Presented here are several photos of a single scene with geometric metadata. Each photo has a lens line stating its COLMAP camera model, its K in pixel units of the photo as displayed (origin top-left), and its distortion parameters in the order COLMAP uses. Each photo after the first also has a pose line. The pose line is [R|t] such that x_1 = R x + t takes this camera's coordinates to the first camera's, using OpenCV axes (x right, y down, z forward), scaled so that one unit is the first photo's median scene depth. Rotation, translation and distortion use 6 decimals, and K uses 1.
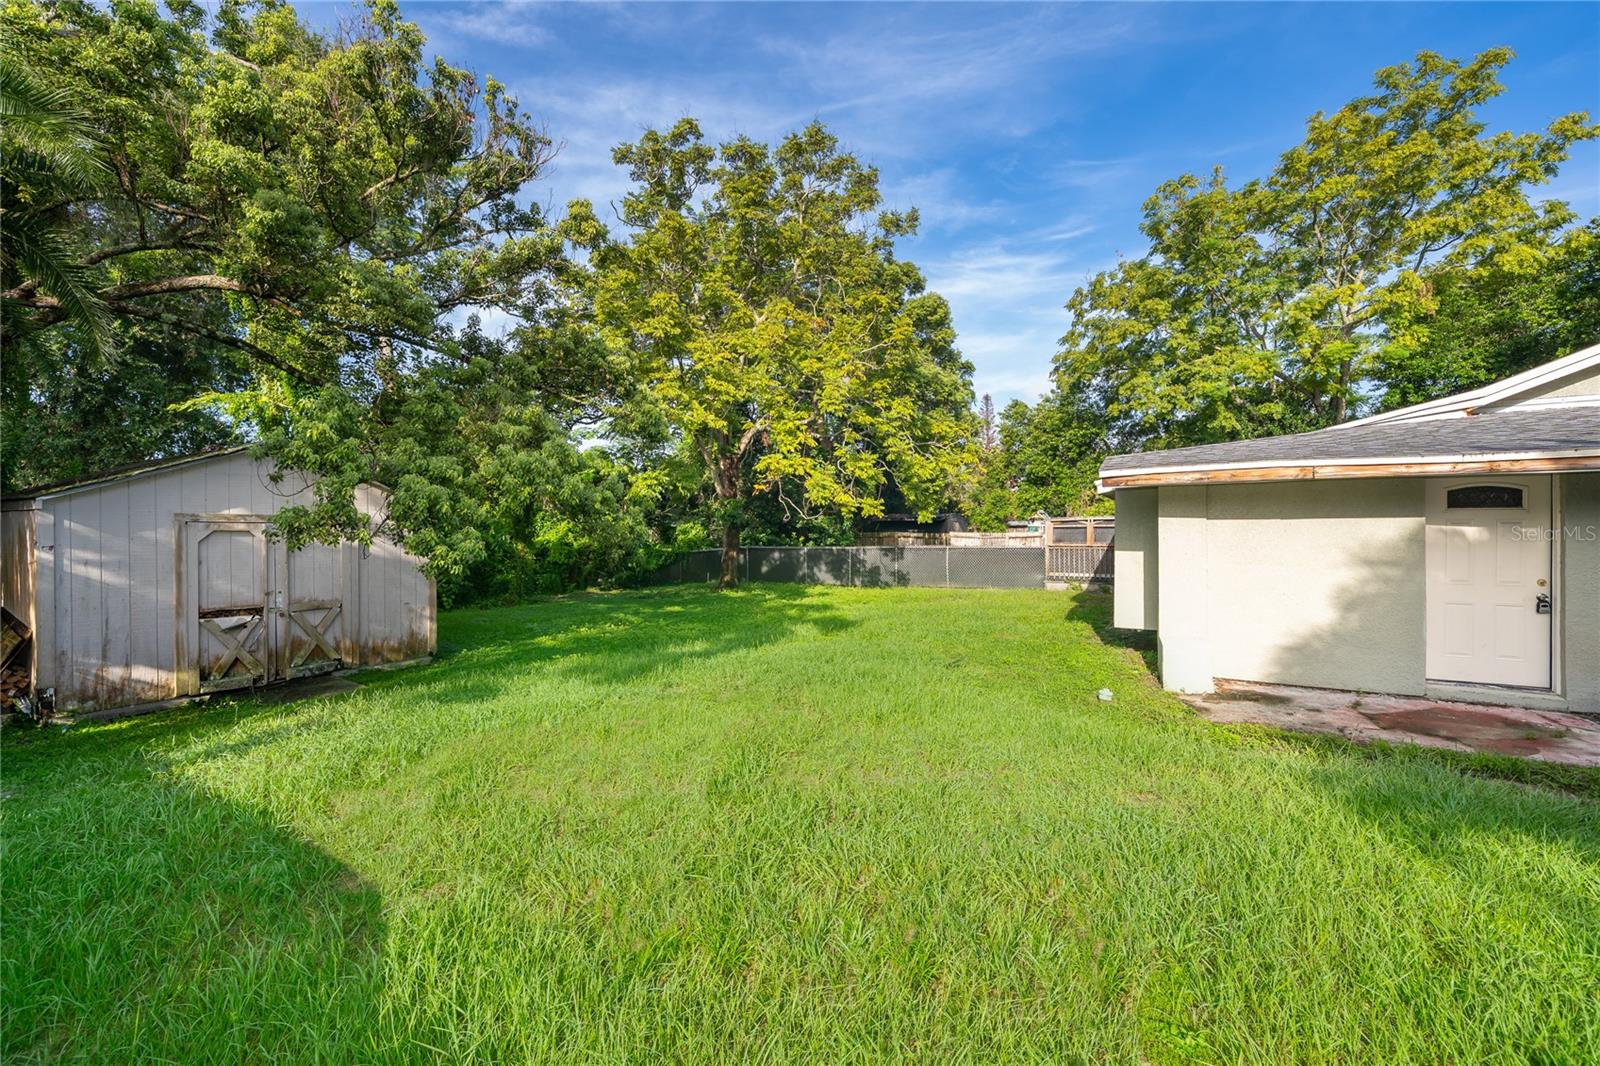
lens RADIAL K [[662.9, 0, 799.6], [0, 662.9, 519.9], [0, 0, 1]] dist [-0.005030, 0.000047]
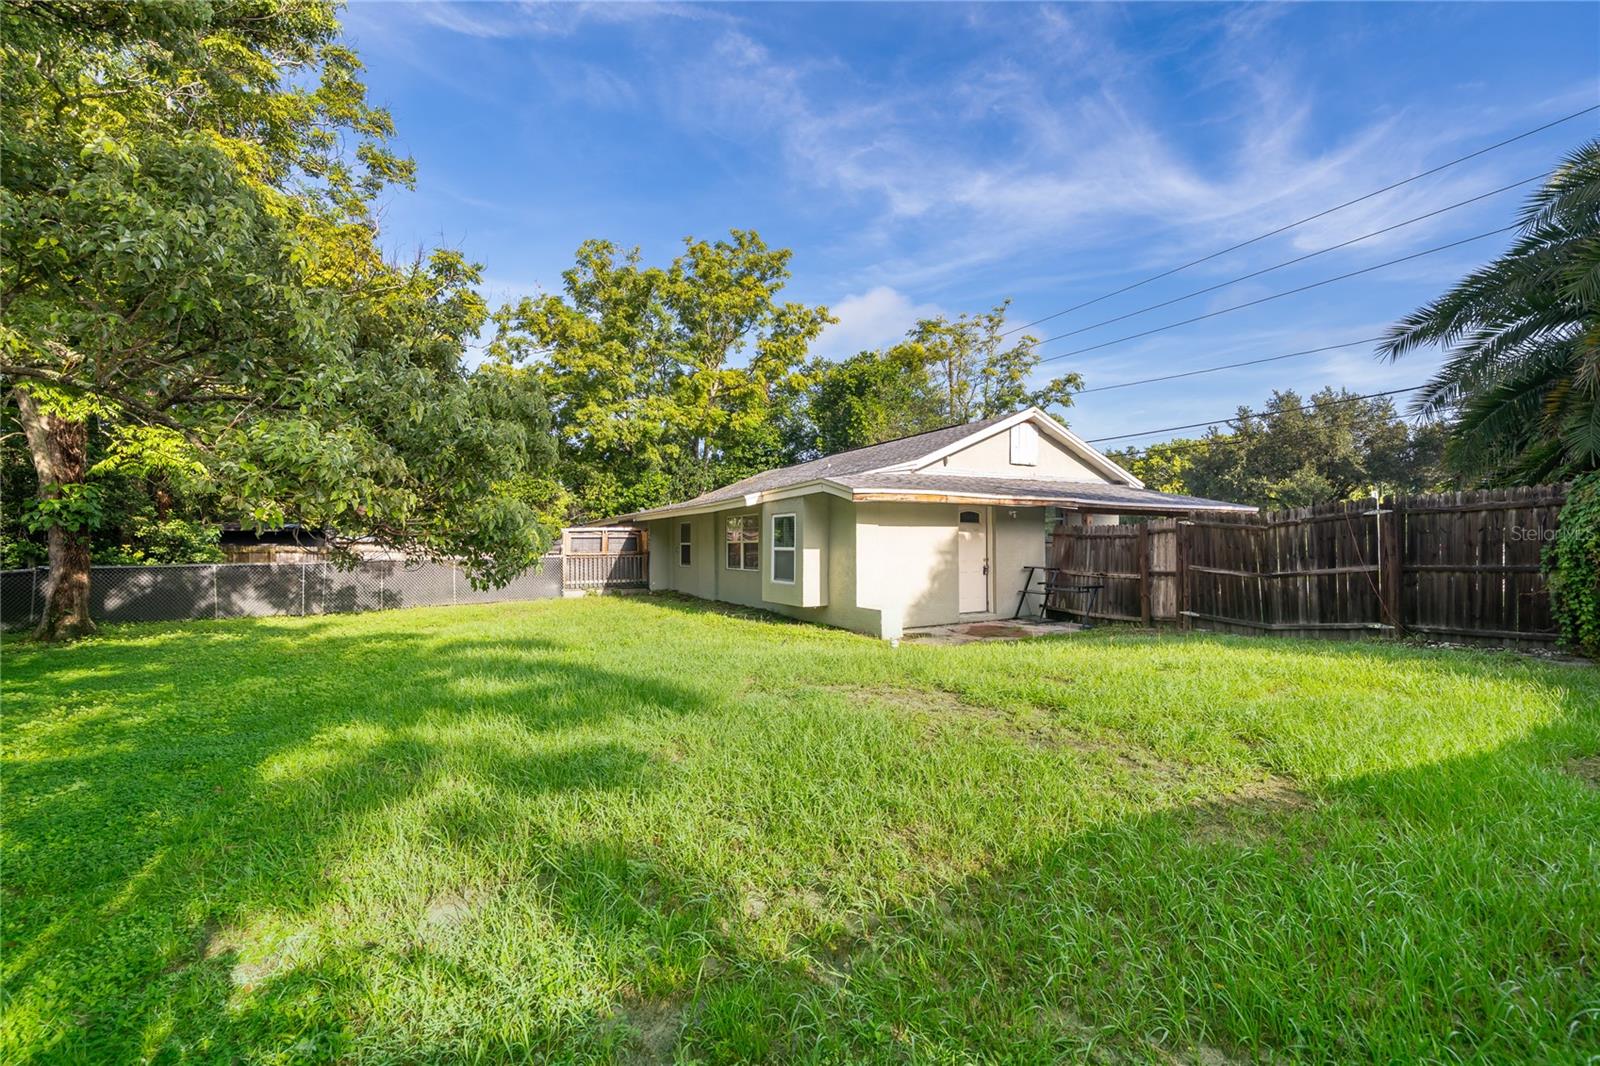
lens RADIAL K [[645.3, 0, 796.7], [0, 645.3, 538.3], [0, 0, 1]] dist [-0.002844, 0.000098]
pose [[0.484362, 0.009428, 0.874817, -0.294381], [-0.007180, 0.999951, -0.006801, 0.015046], [-0.874838, -0.002987, 0.484406, 0.173796]]
